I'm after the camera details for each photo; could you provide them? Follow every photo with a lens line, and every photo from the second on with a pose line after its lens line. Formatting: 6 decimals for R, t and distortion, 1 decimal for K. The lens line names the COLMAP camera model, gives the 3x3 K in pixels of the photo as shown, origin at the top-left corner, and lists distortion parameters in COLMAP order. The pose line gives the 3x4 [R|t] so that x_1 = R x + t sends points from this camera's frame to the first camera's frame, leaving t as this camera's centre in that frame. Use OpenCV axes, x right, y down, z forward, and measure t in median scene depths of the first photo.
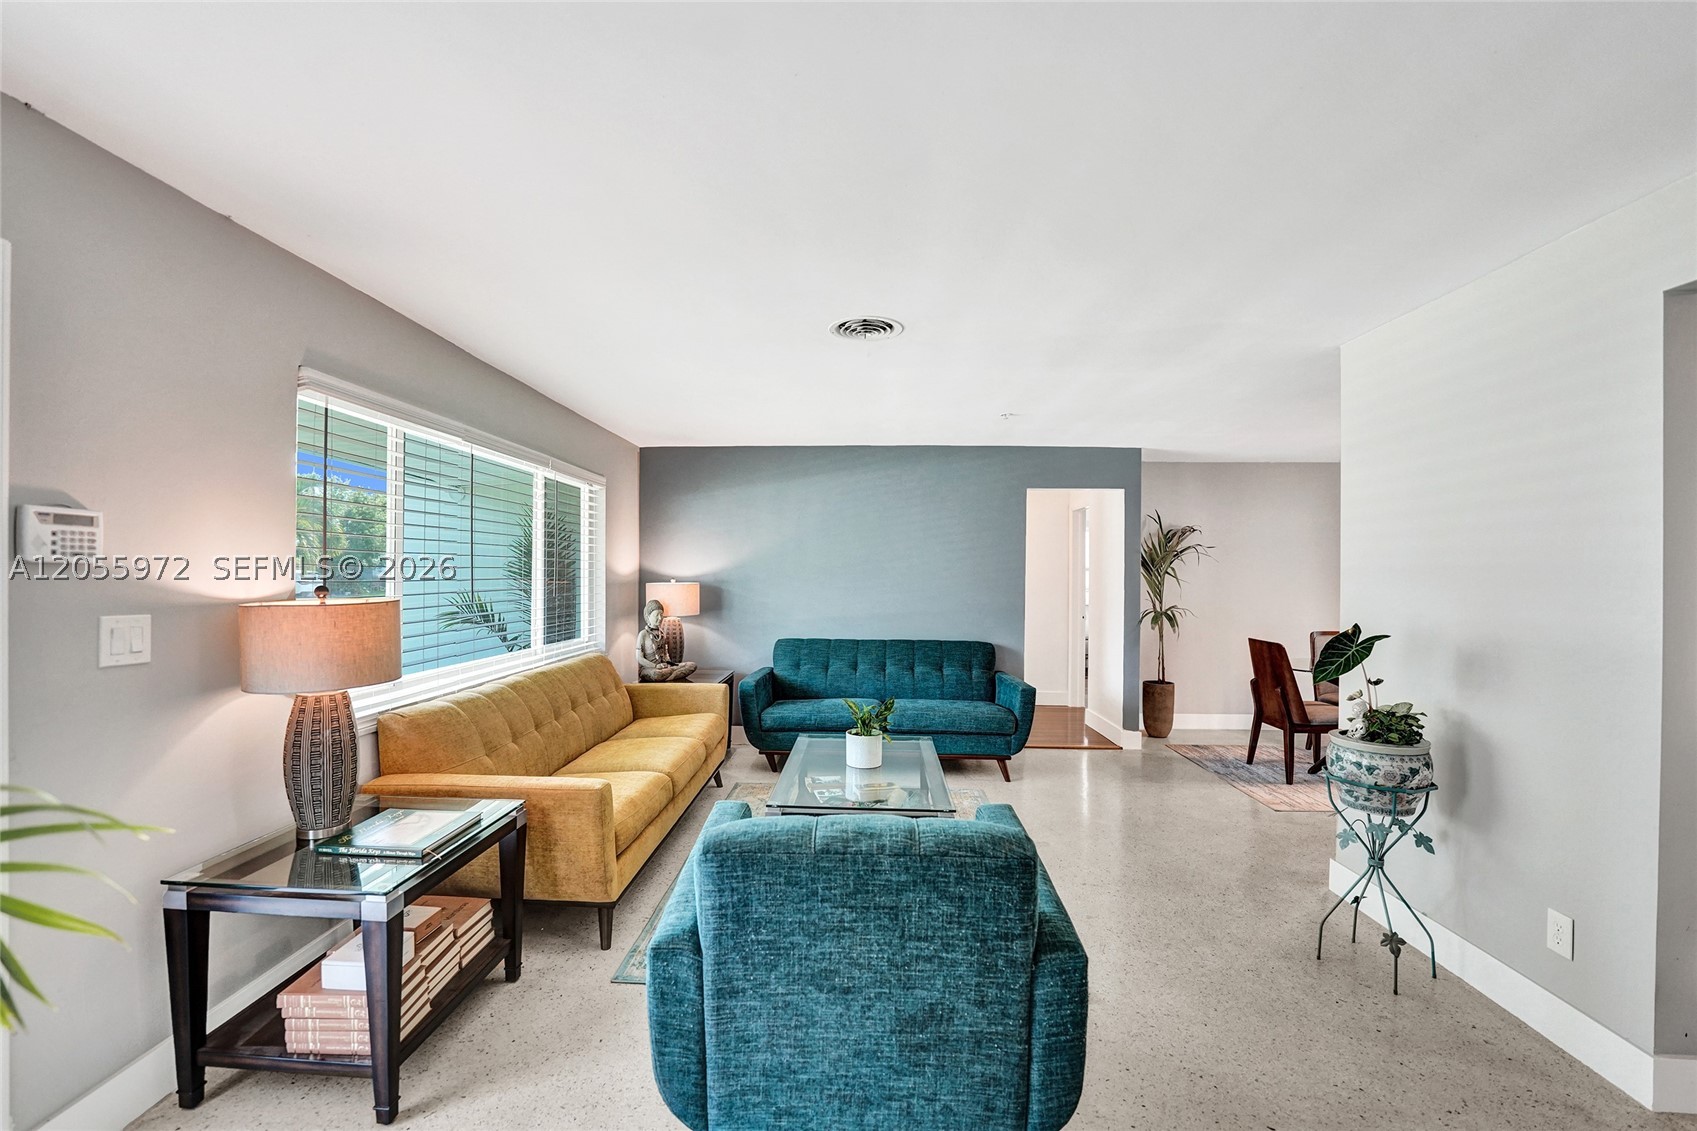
lens RADIAL K [[720.0, 0, 840.3], [0, 720.0, 573.3], [0, 0, 1]] dist [-0.025057, 0.000062]
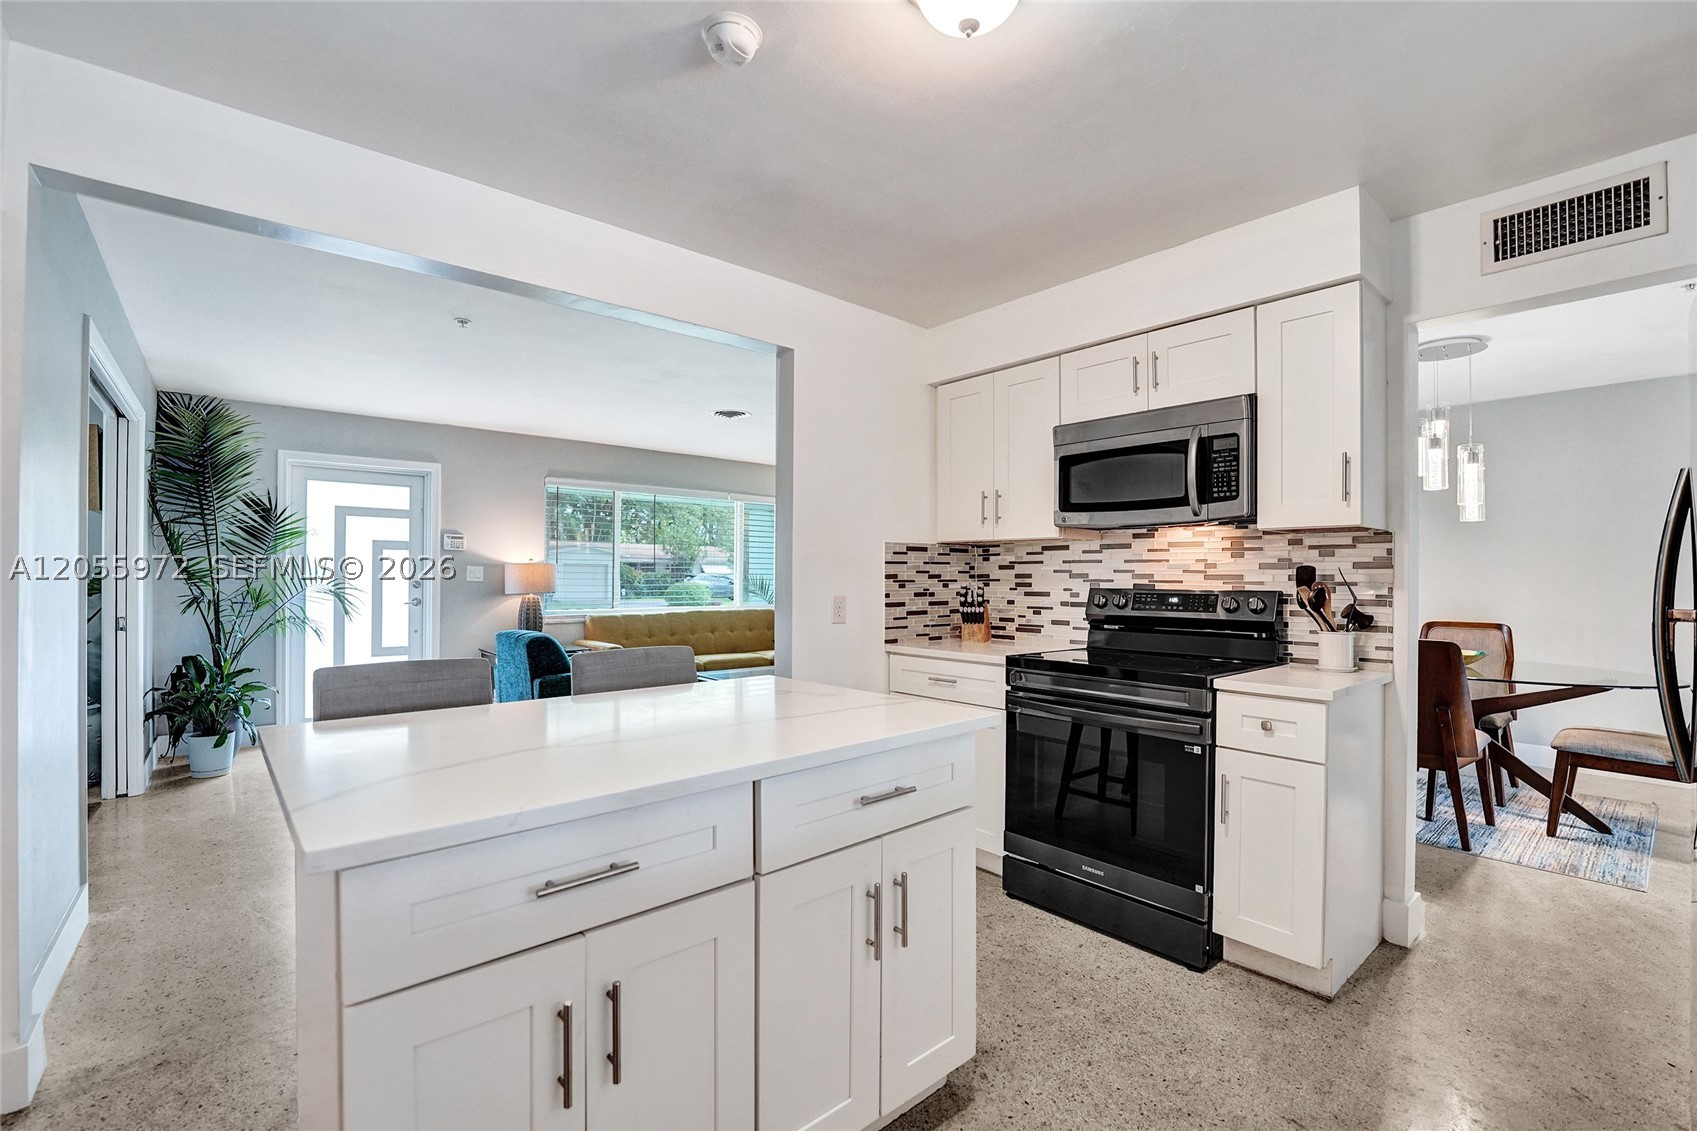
lens RADIAL K [[732.8, 0, 835.4], [0, 732.8, 576.2], [0, 0, 1]] dist [-0.022483, 0.000274]
pose [[0.660701, -0.003839, -0.750639, 0.929030], [-0.000880, 0.999982, -0.005890, 0.043799], [0.750649, 0.004552, 0.660686, 0.003222]]
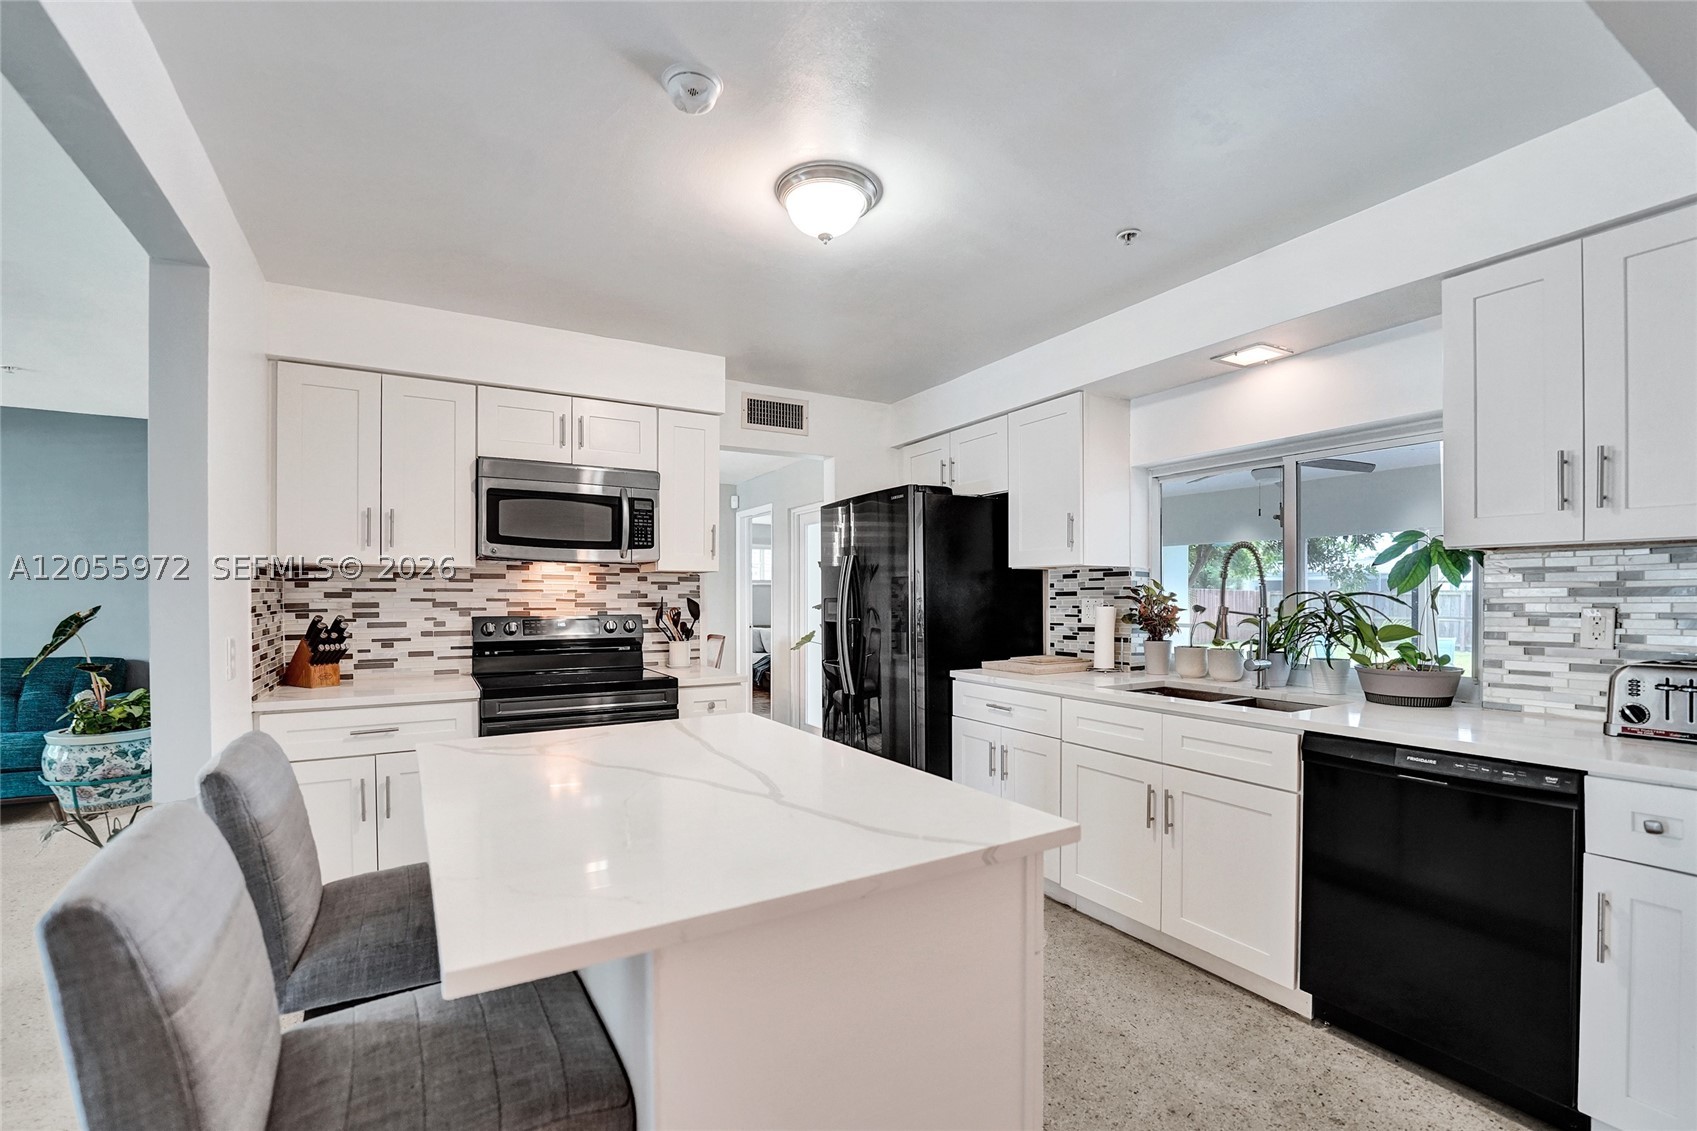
lens RADIAL K [[748.2, 0, 840.9], [0, 748.2, 606.1], [0, 0, 1]] dist [-0.023492, 0.000356]
pose [[0.857226, -0.013424, 0.514766, 0.540428], [0.005796, 0.999848, 0.016422, 0.031910], [-0.514909, -0.011094, 0.857173, -0.143832]]
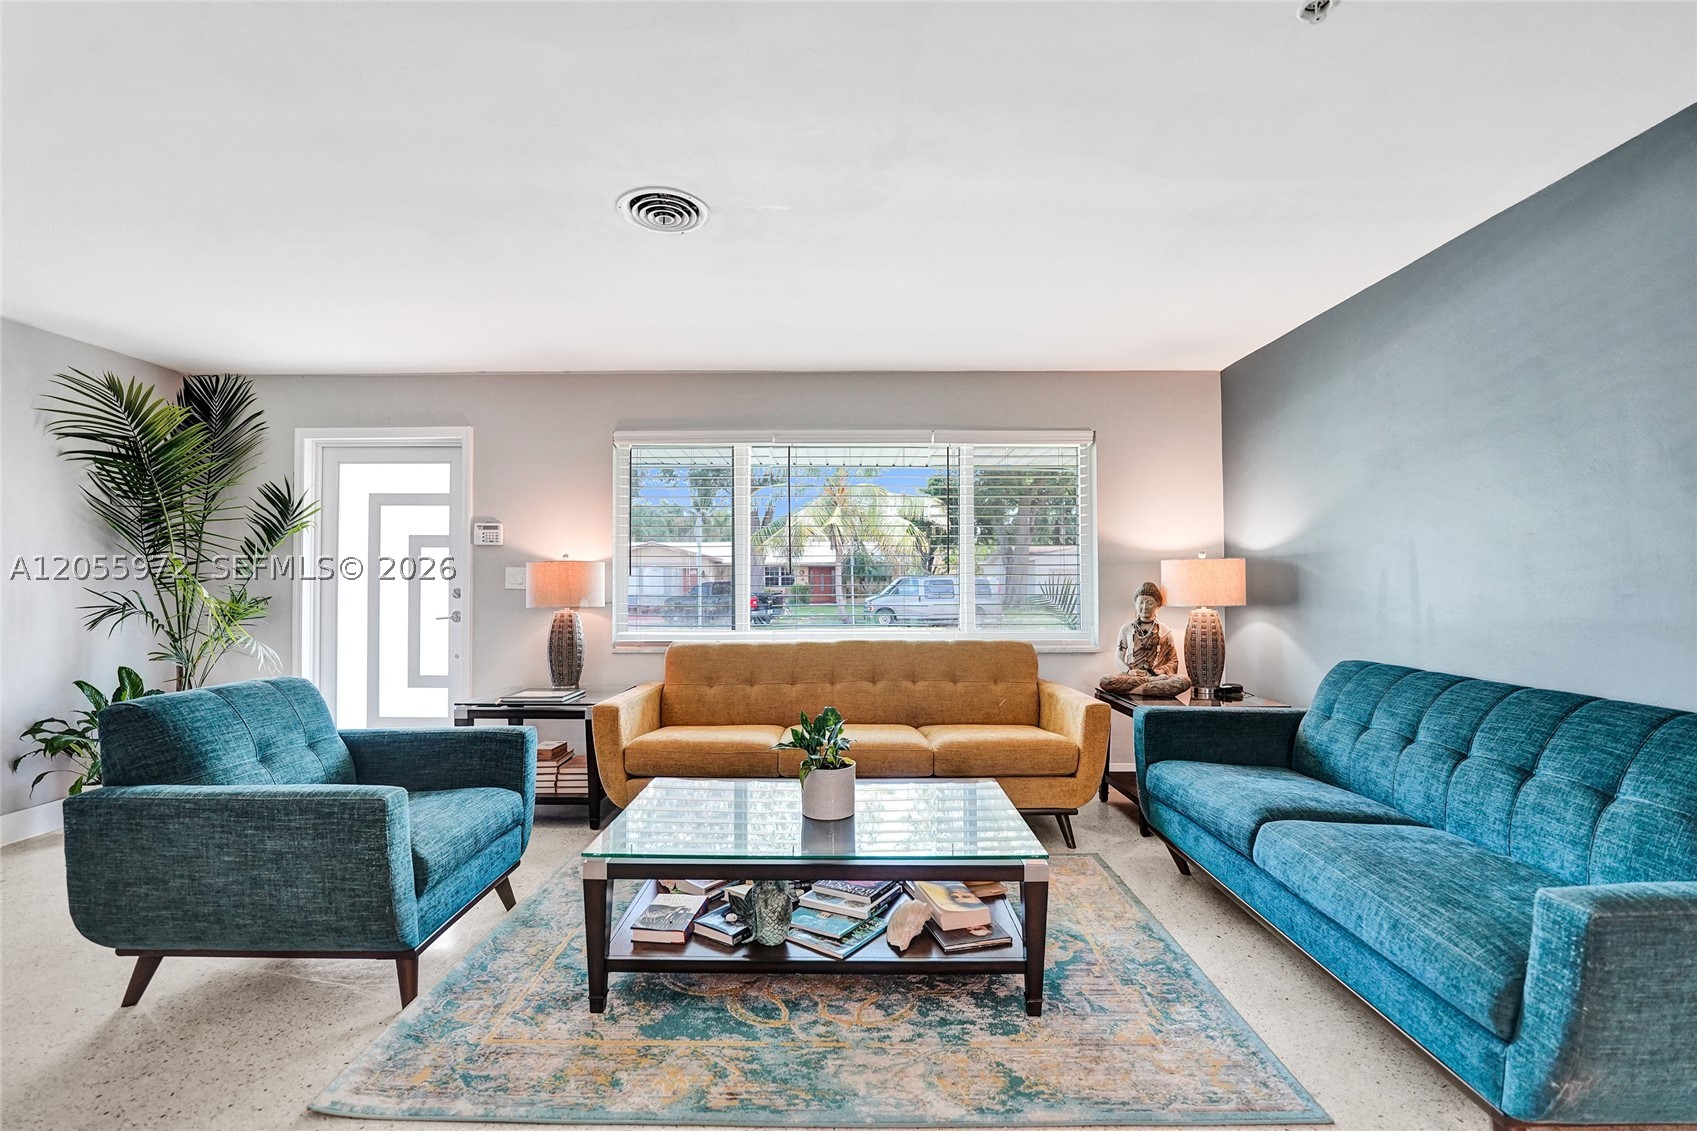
lens RADIAL K [[732.8, 0, 835.4], [0, 732.8, 576.2], [0, 0, 1]] dist [-0.022483, 0.000274]
pose [[0.025057, -0.014554, -0.999580, 0.488850], [0.000011, 0.999894, -0.014559, 0.043085], [0.999686, 0.000354, 0.025054, 0.692864]]
